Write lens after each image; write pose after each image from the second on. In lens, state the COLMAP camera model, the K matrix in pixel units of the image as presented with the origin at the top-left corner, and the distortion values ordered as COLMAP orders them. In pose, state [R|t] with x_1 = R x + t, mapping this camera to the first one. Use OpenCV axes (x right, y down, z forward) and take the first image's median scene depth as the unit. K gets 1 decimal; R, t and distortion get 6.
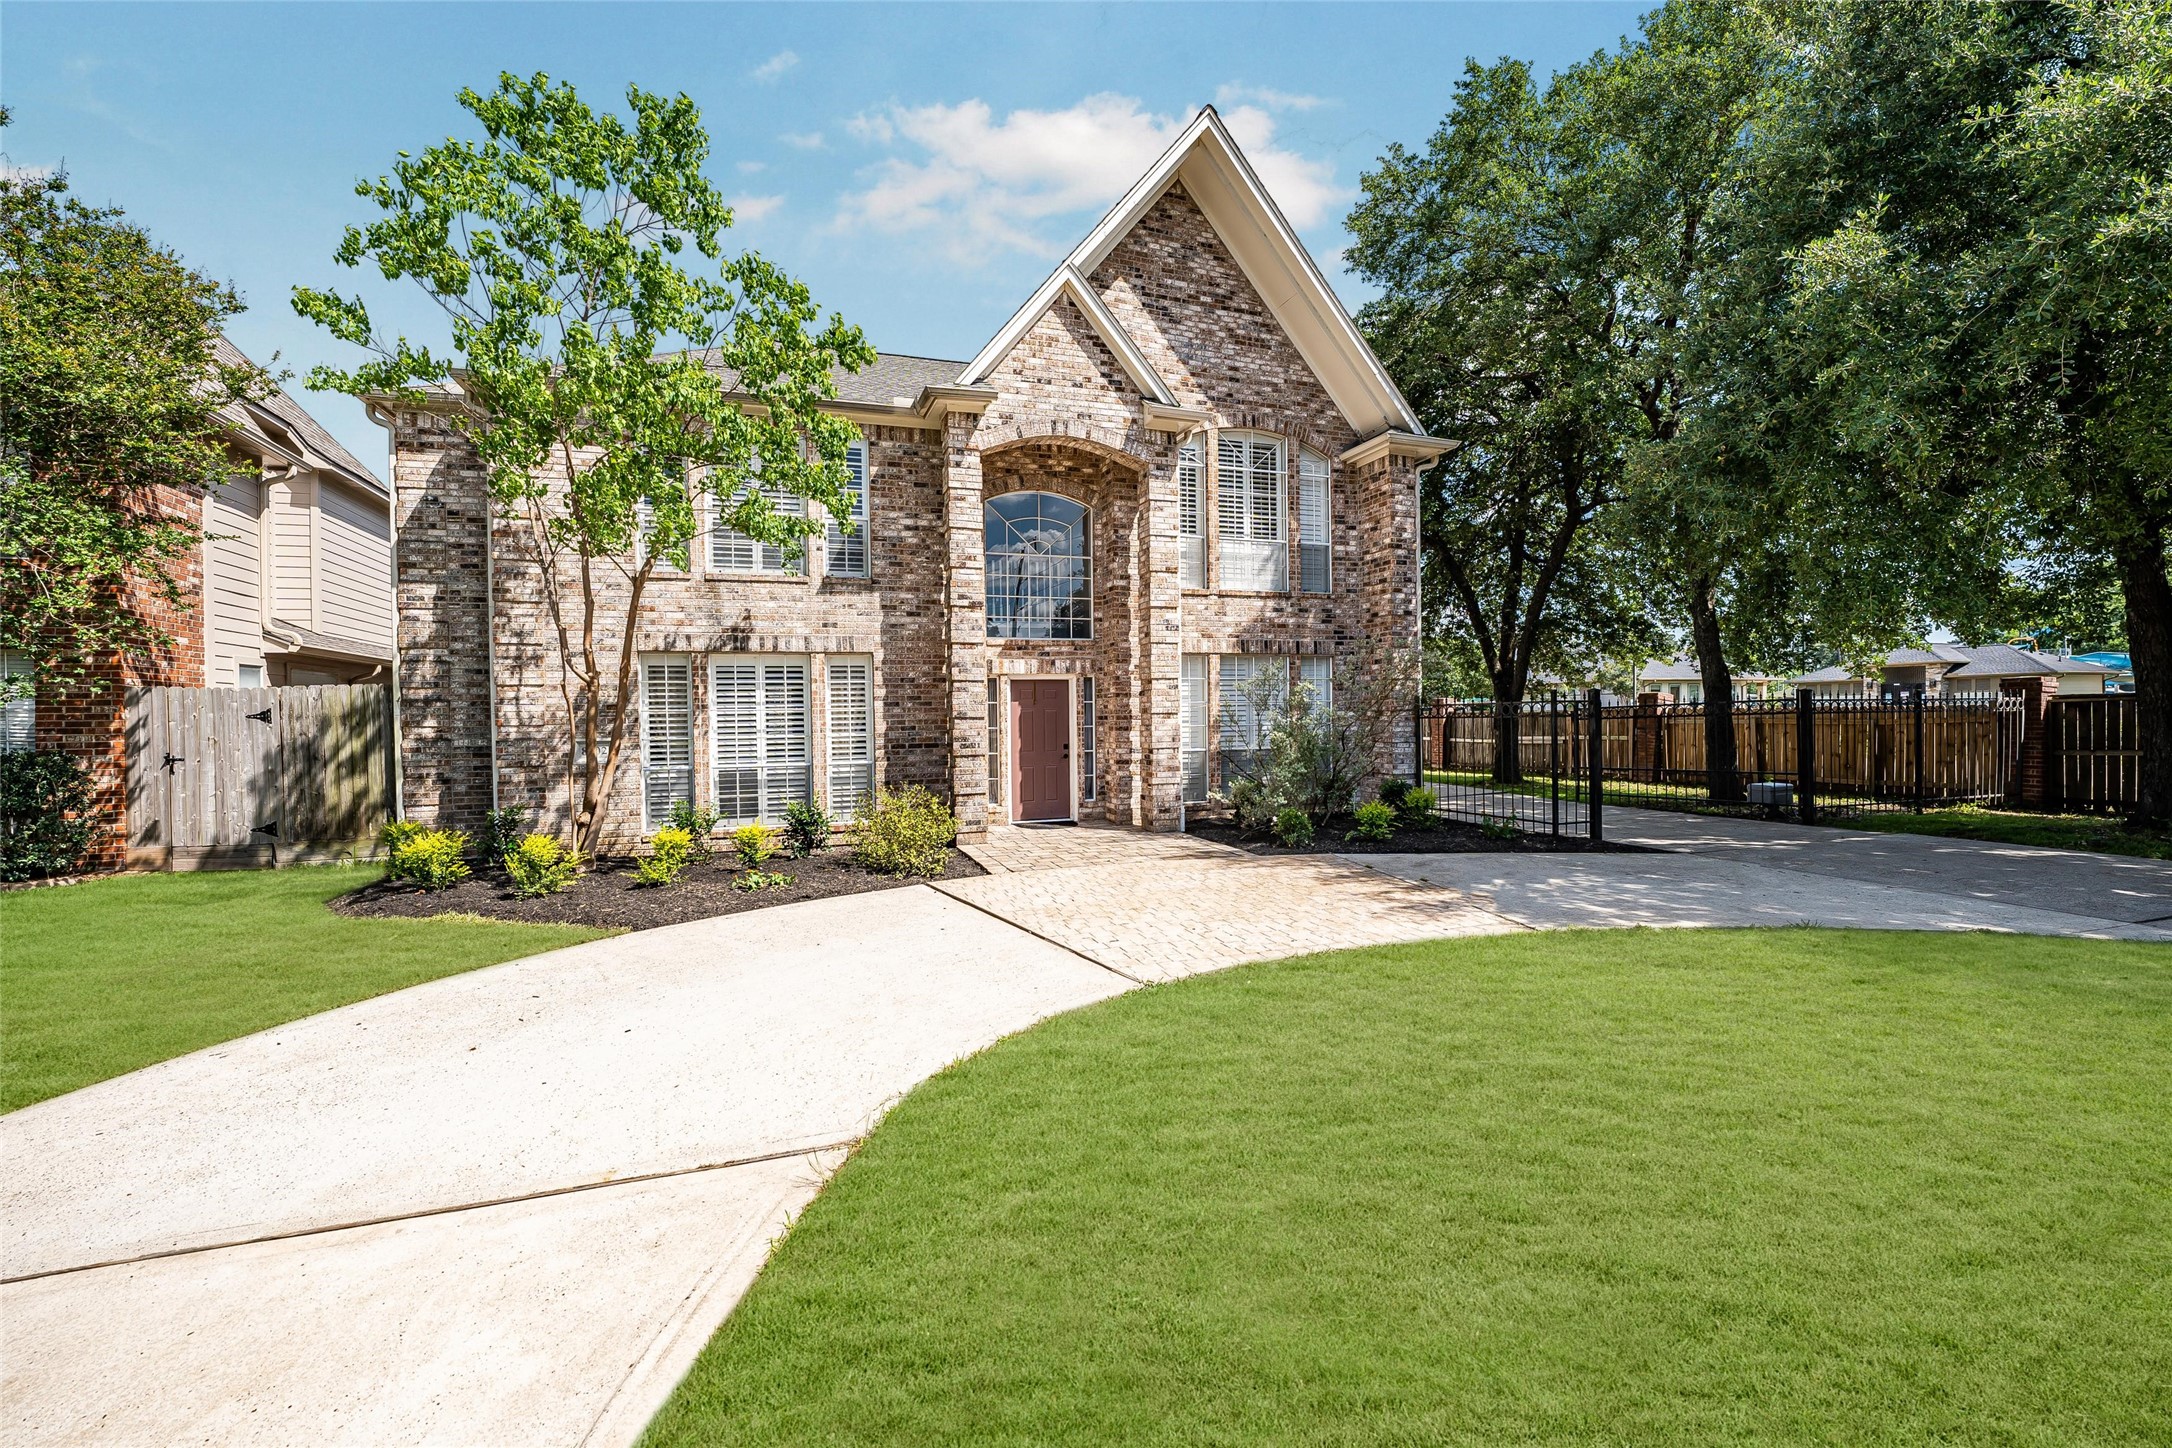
lens RADIAL K [[898.9, 0, 1091.4], [0, 898.9, 717.9], [0, 0, 1]] dist [-0.013684, 0.000410]
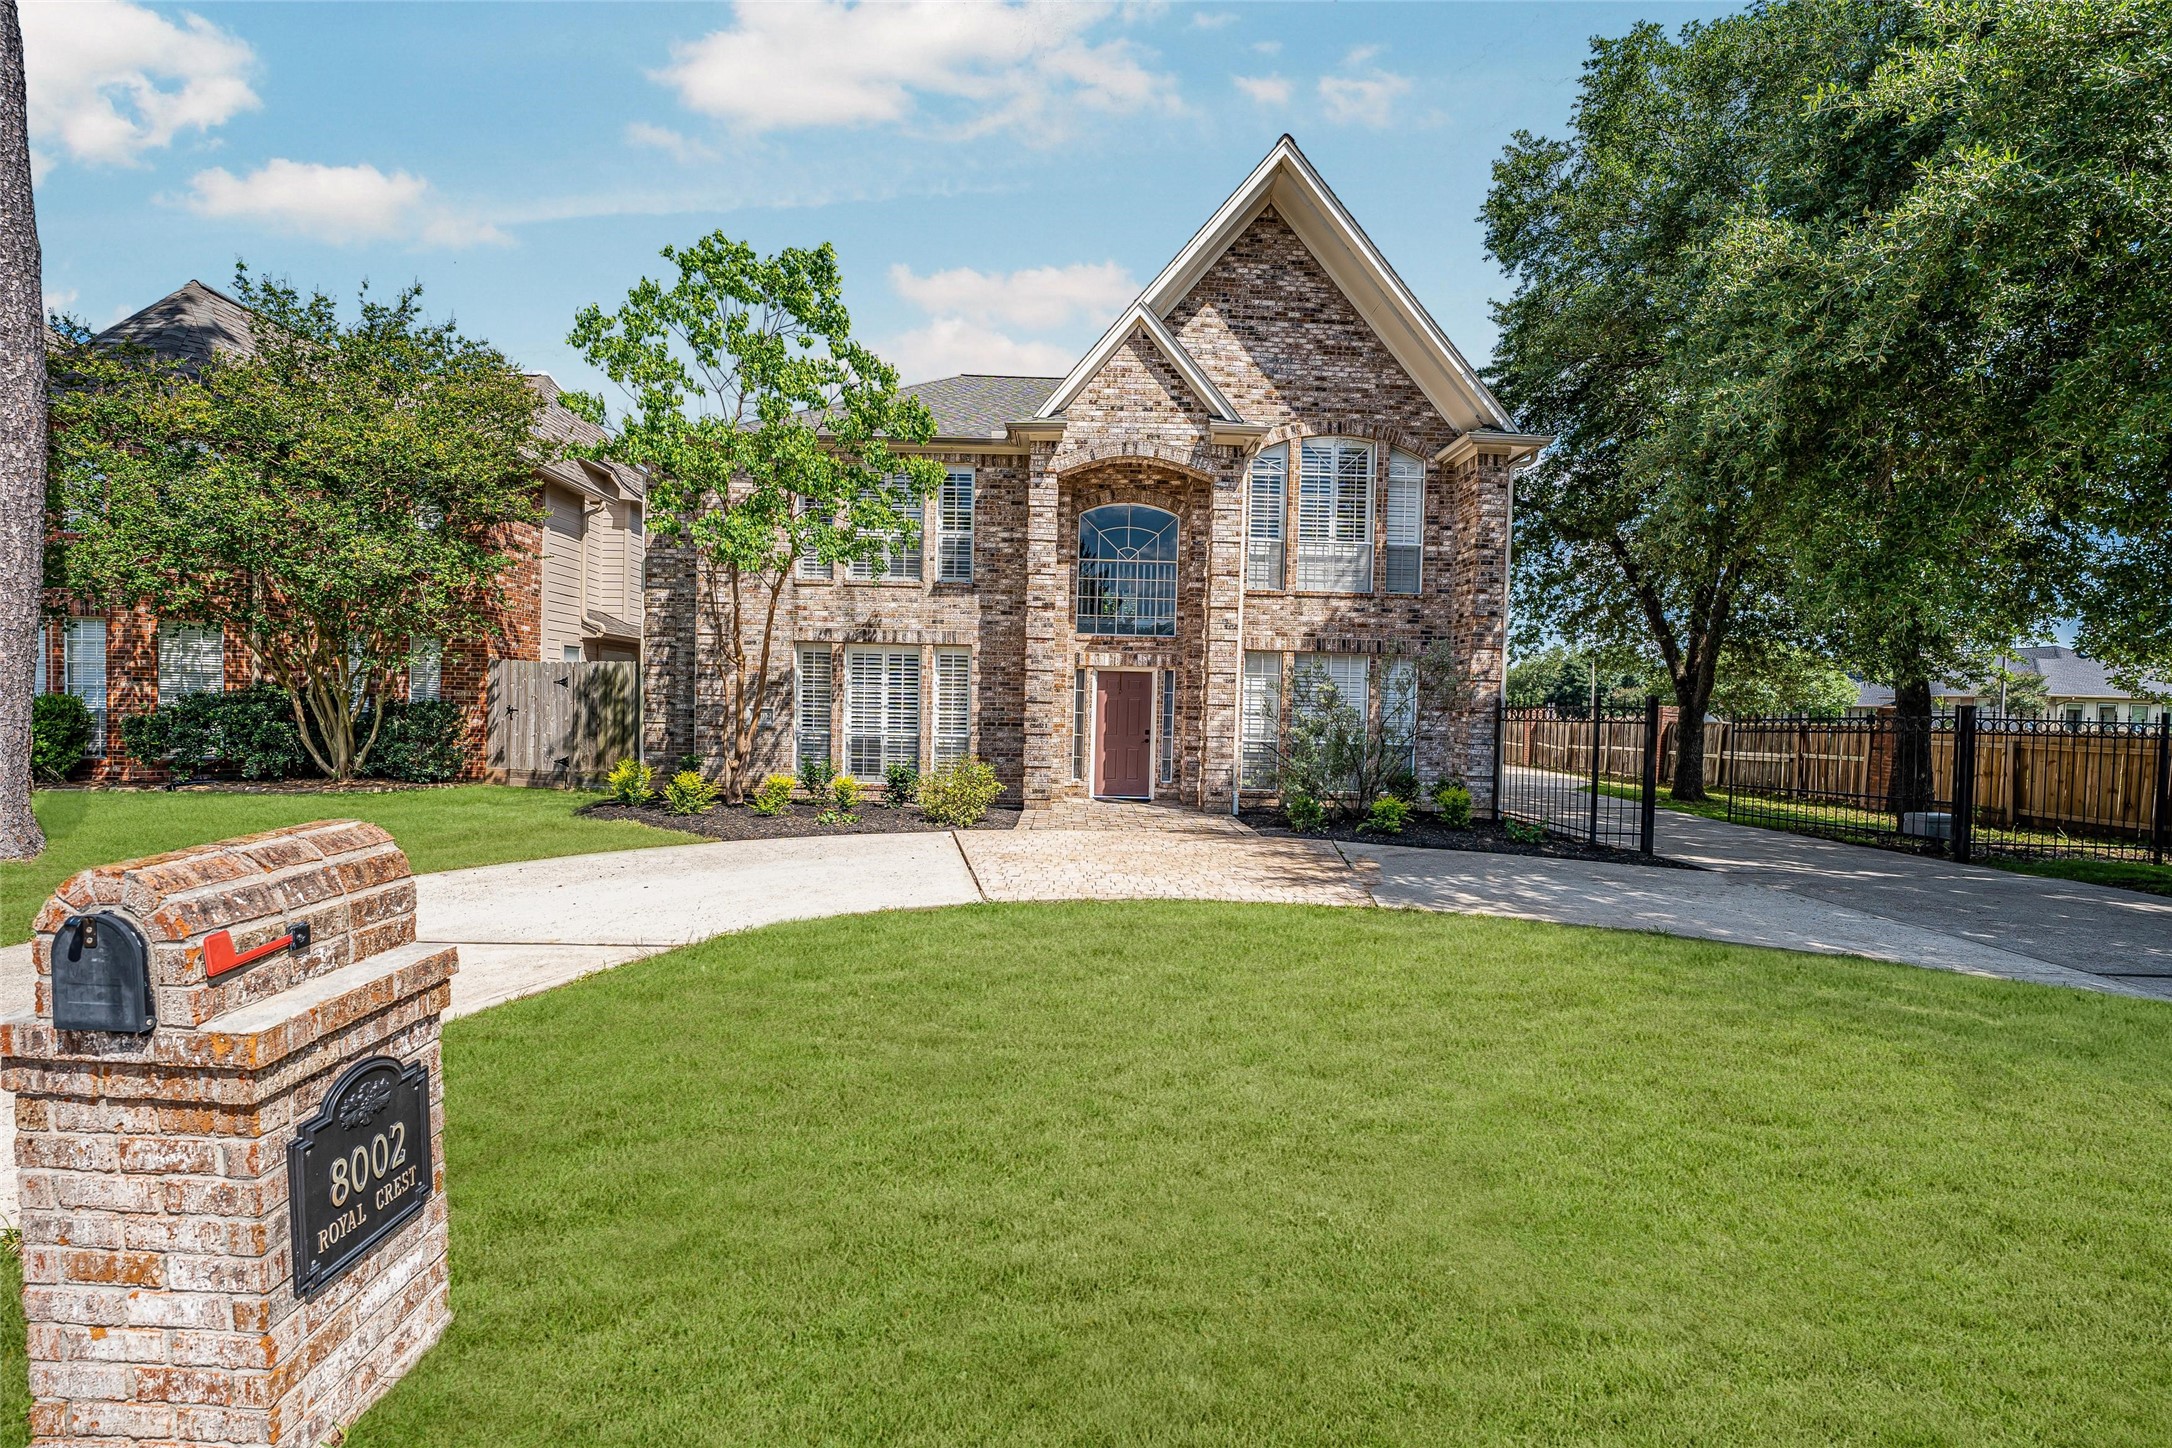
lens RADIAL K [[910.2, 0, 1086.0], [0, 910.2, 724.0], [0, 0, 1]] dist [-0.012457, 0.000058]
pose [[0.948531, 0.044032, -0.313608, 0.280789], [-0.039663, 0.999007, 0.020301, 0.002094], [0.314191, -0.006817, 0.949335, -0.104349]]
